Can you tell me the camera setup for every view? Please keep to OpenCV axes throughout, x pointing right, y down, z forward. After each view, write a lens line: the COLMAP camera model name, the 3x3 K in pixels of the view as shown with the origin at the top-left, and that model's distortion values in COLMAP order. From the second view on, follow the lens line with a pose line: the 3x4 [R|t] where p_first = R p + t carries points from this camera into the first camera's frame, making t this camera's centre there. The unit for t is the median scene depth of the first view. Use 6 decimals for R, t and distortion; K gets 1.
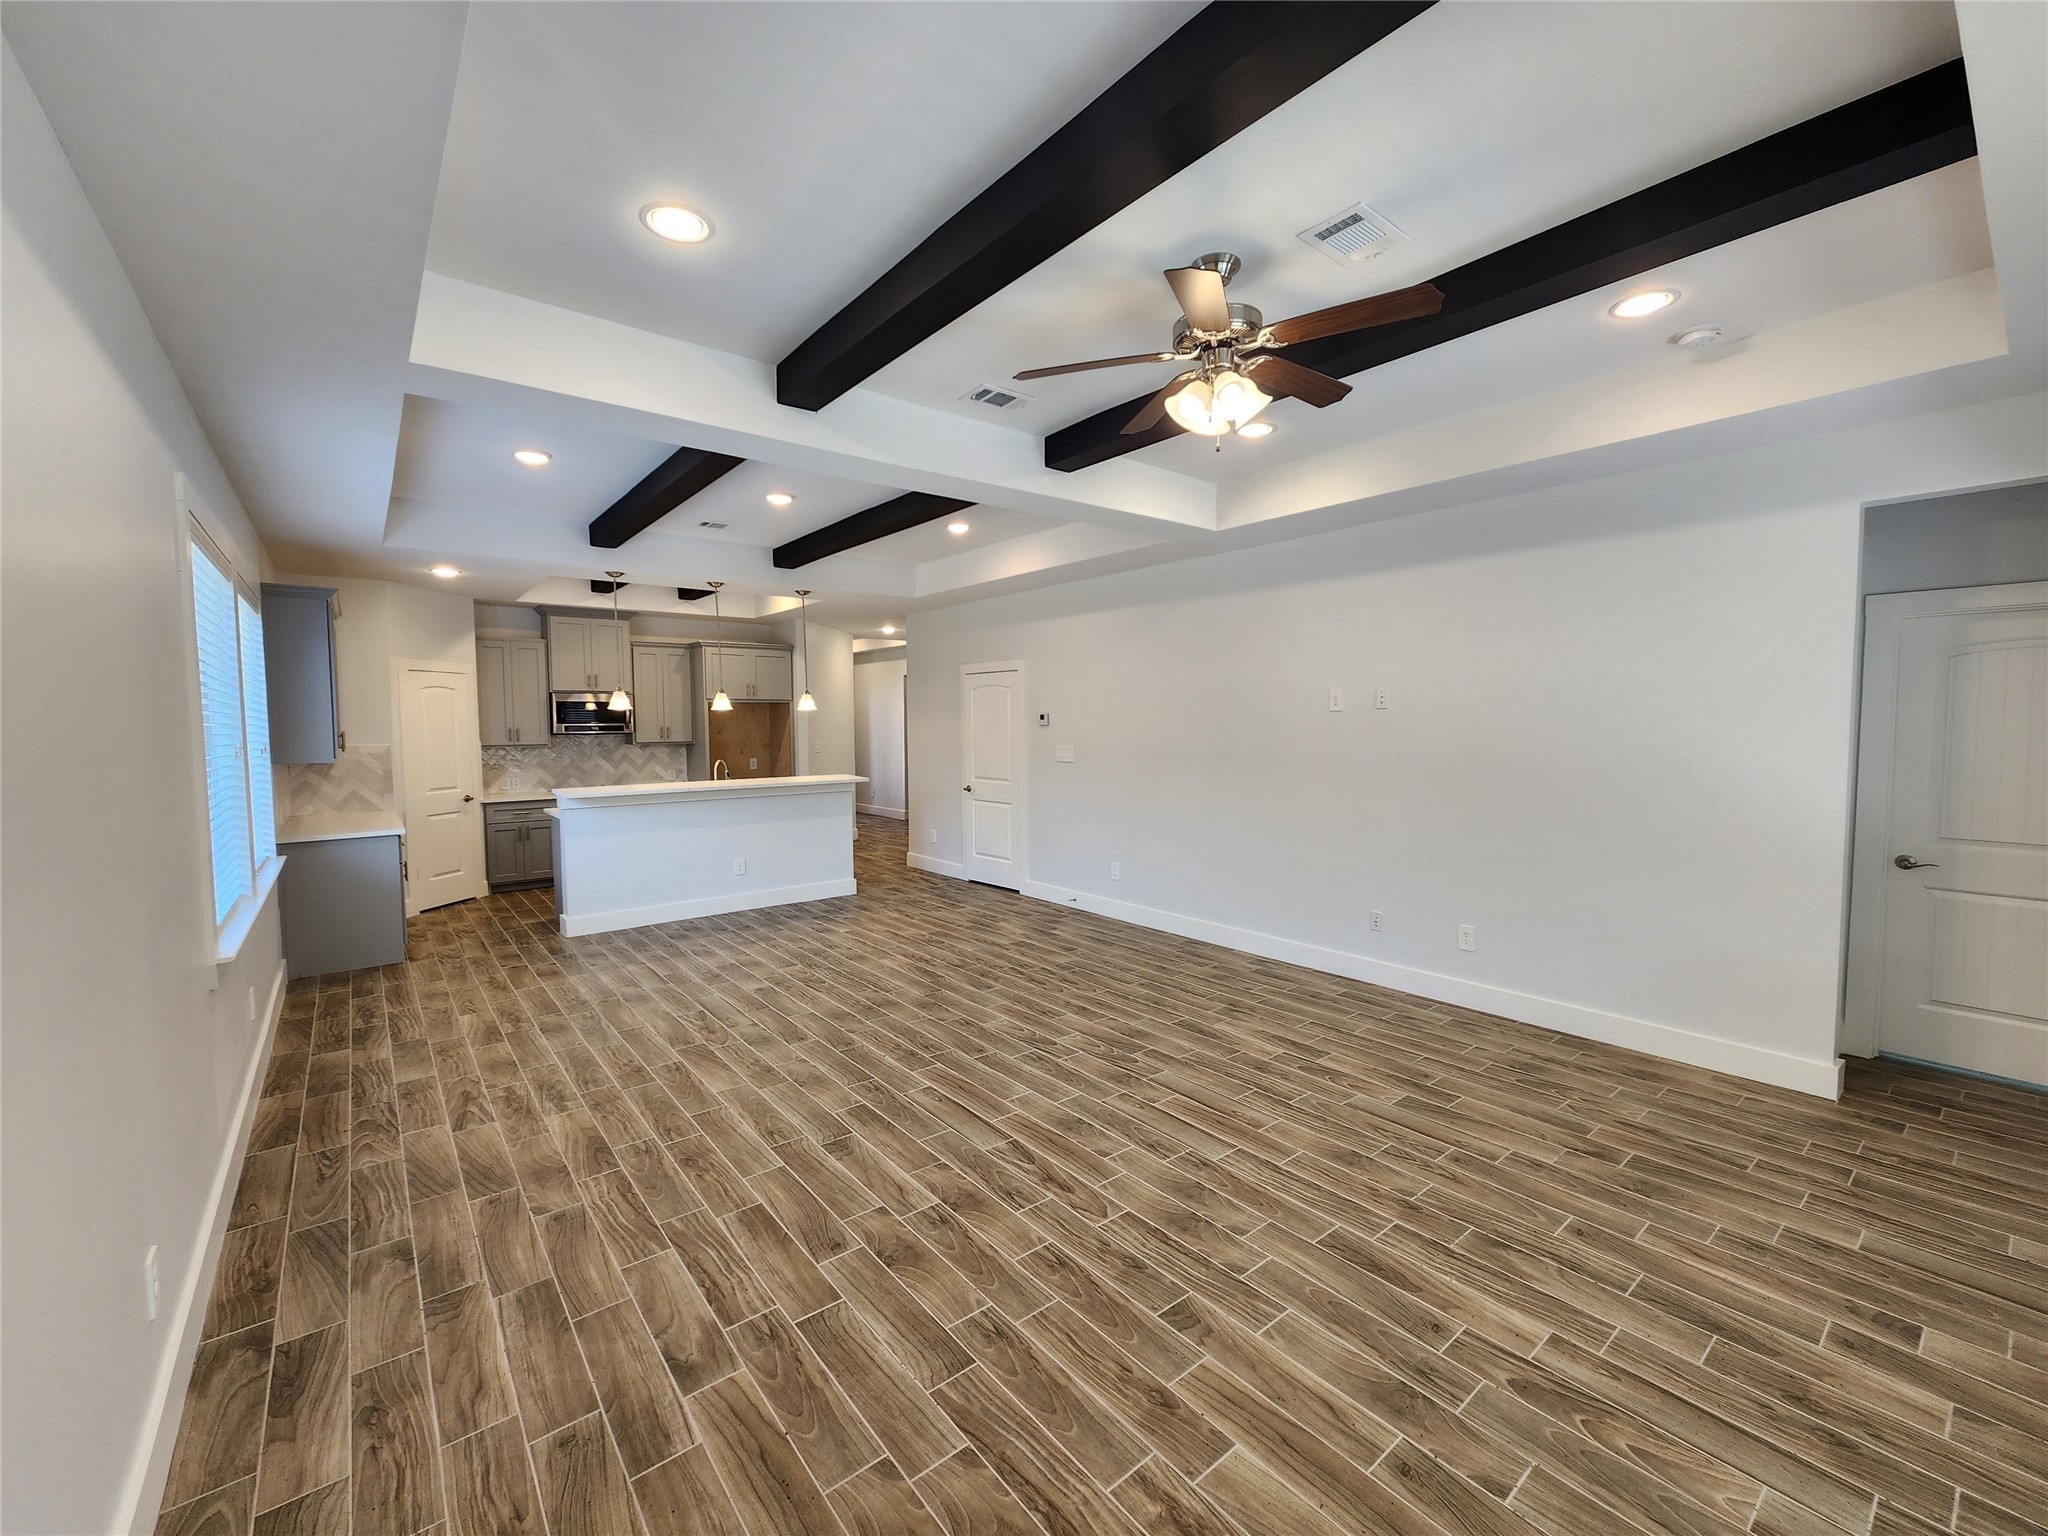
lens RADIAL K [[836.1, 0, 1008.2], [0, 836.1, 767.0], [0, 0, 1]] dist [0.003426, -0.002321]
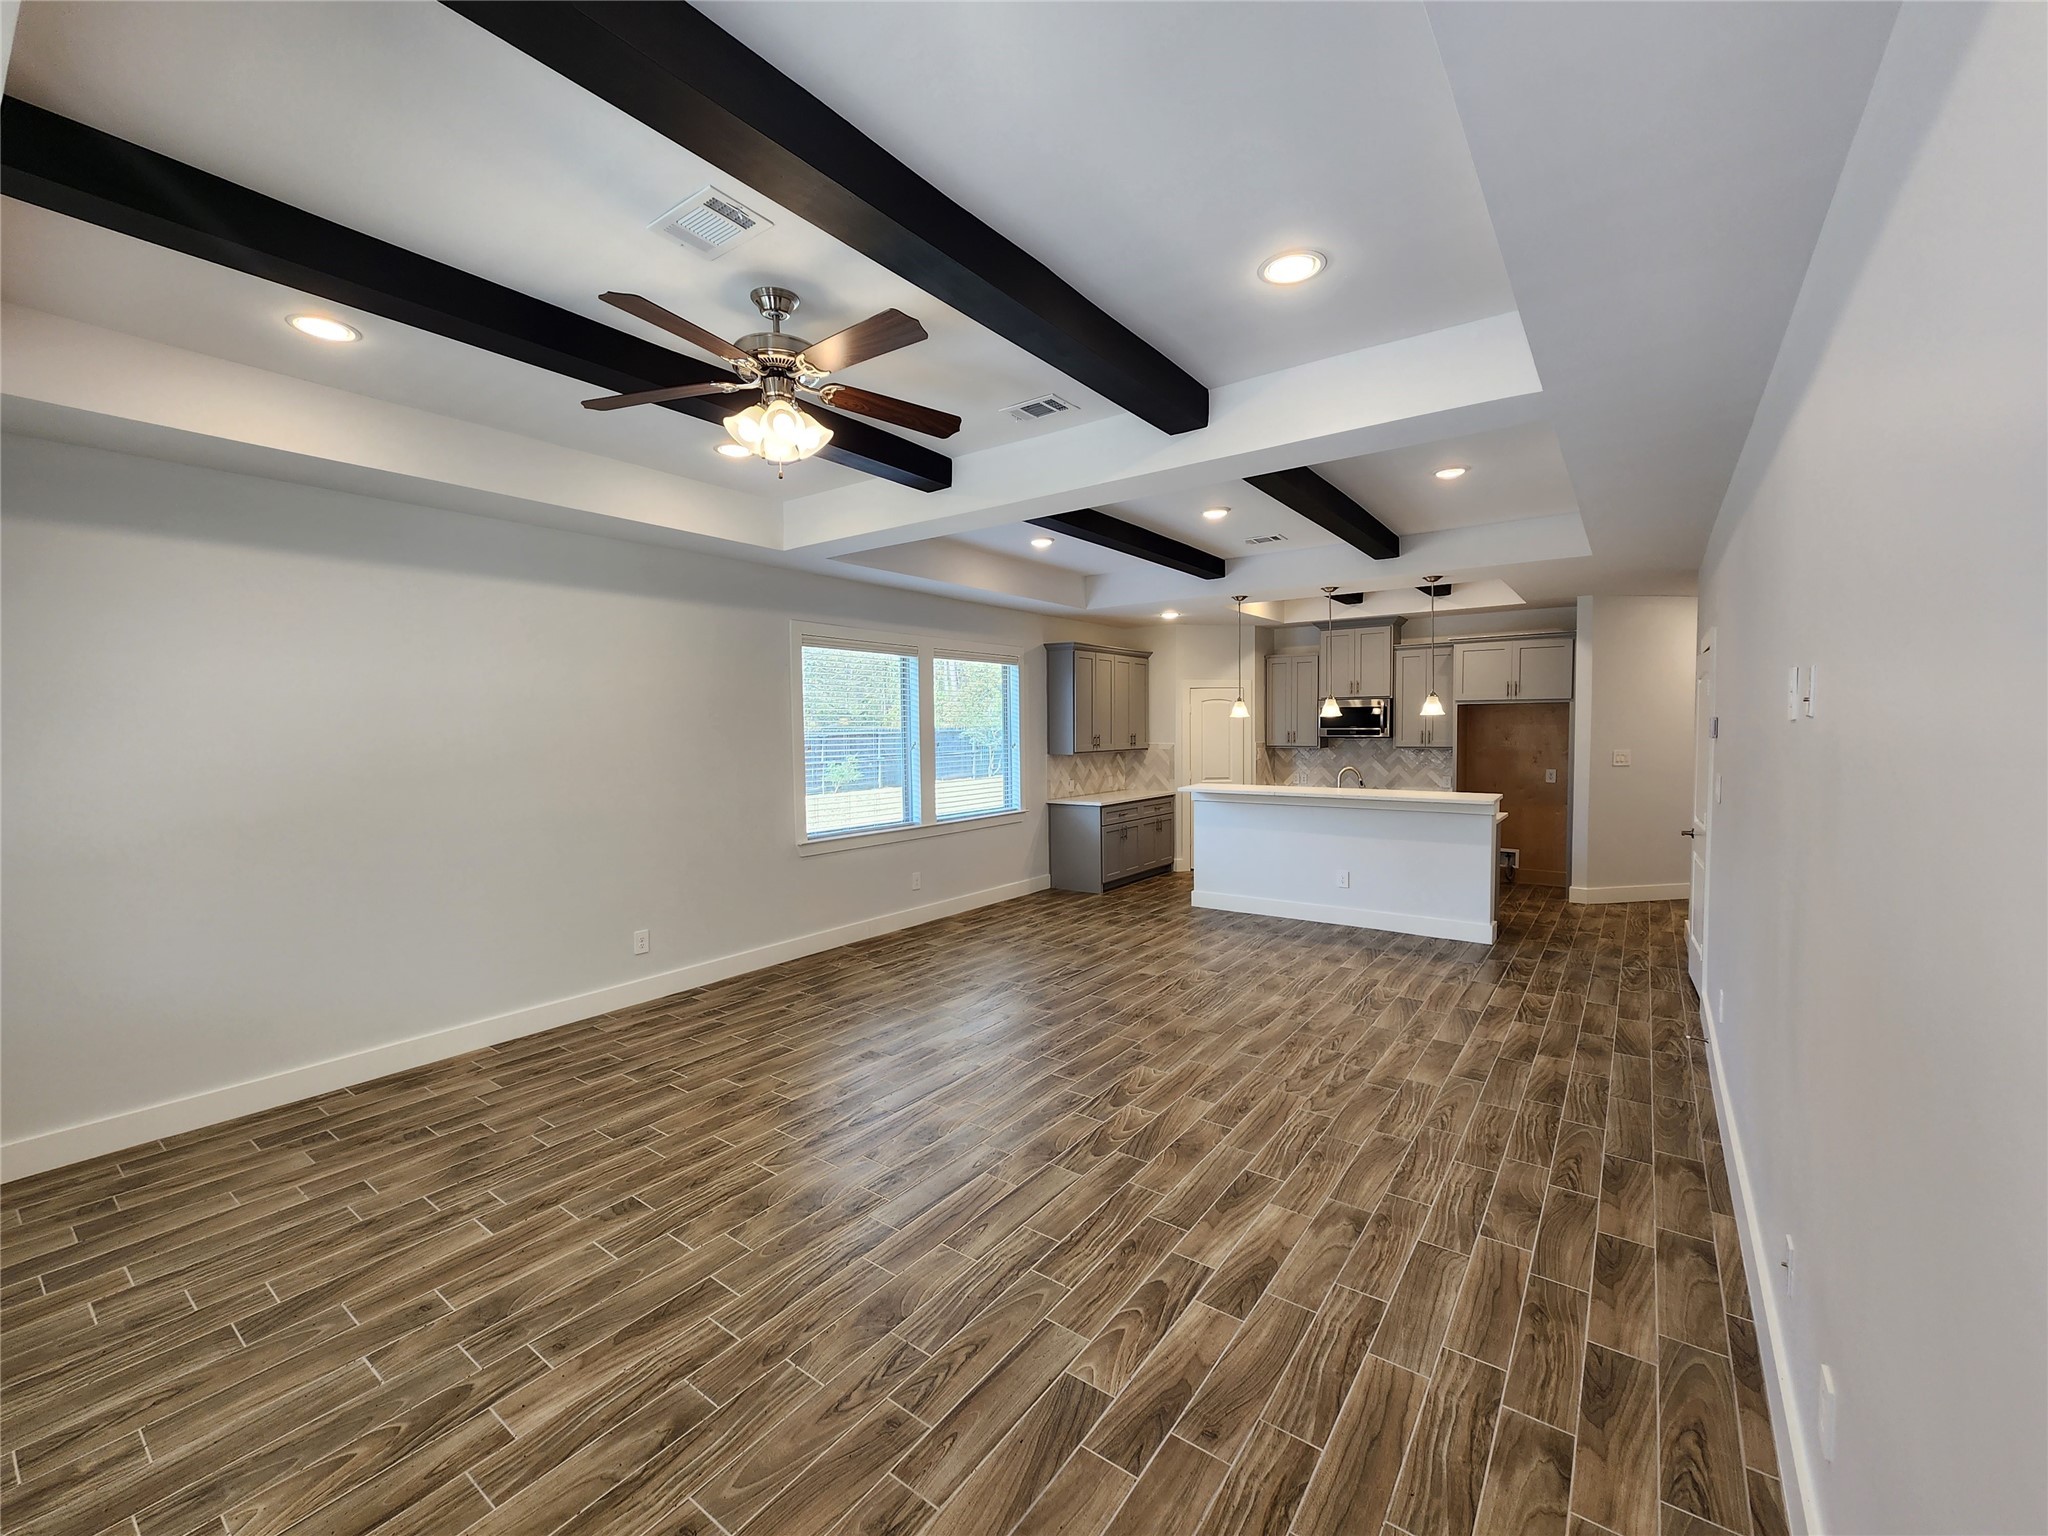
lens RADIAL K [[836.1, 0, 1031.0], [0, 836.1, 760.6], [0, 0, 1]] dist [0.003426, -0.002321]
pose [[0.264370, 0.043591, -0.963436, 0.855477], [-0.047580, 0.998351, 0.032114, -0.051727], [0.963247, 0.037351, 0.266008, 0.667823]]
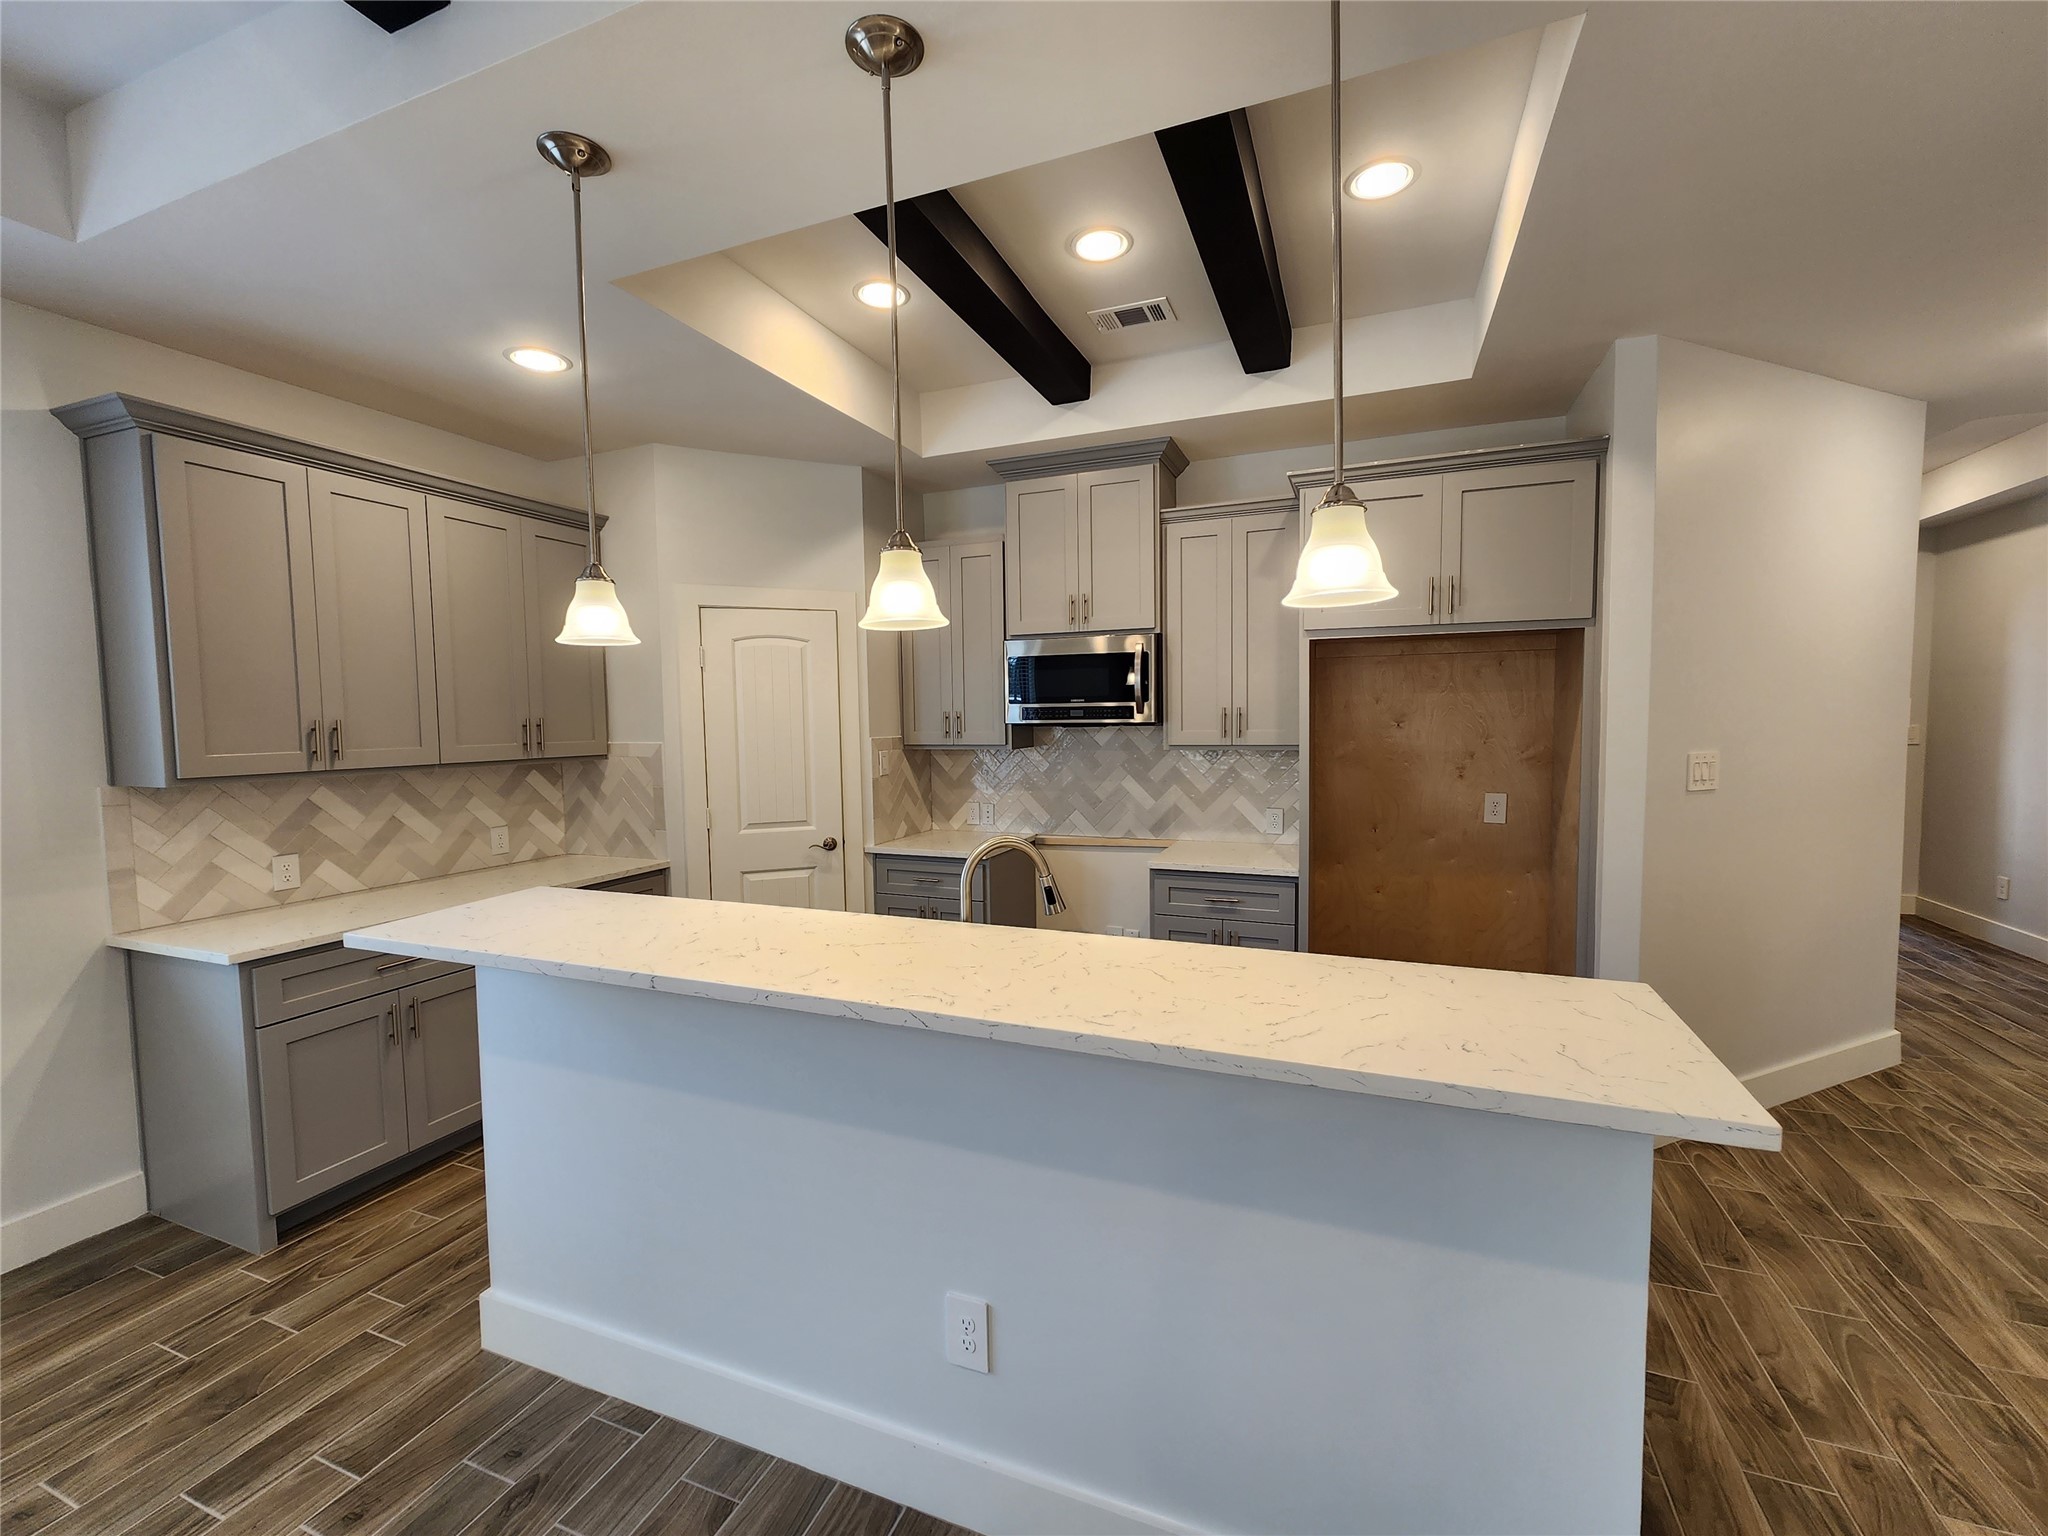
lens RADIAL K [[836.1, 0, 1036.8], [0, 836.1, 761.7], [0, 0, 1]] dist [0.003426, -0.002321]
pose [[0.503725, 0.045397, -0.862670, -0.213839], [-0.038560, 0.998804, 0.030044, -0.066270], [0.863003, 0.018131, 0.504874, 1.524229]]
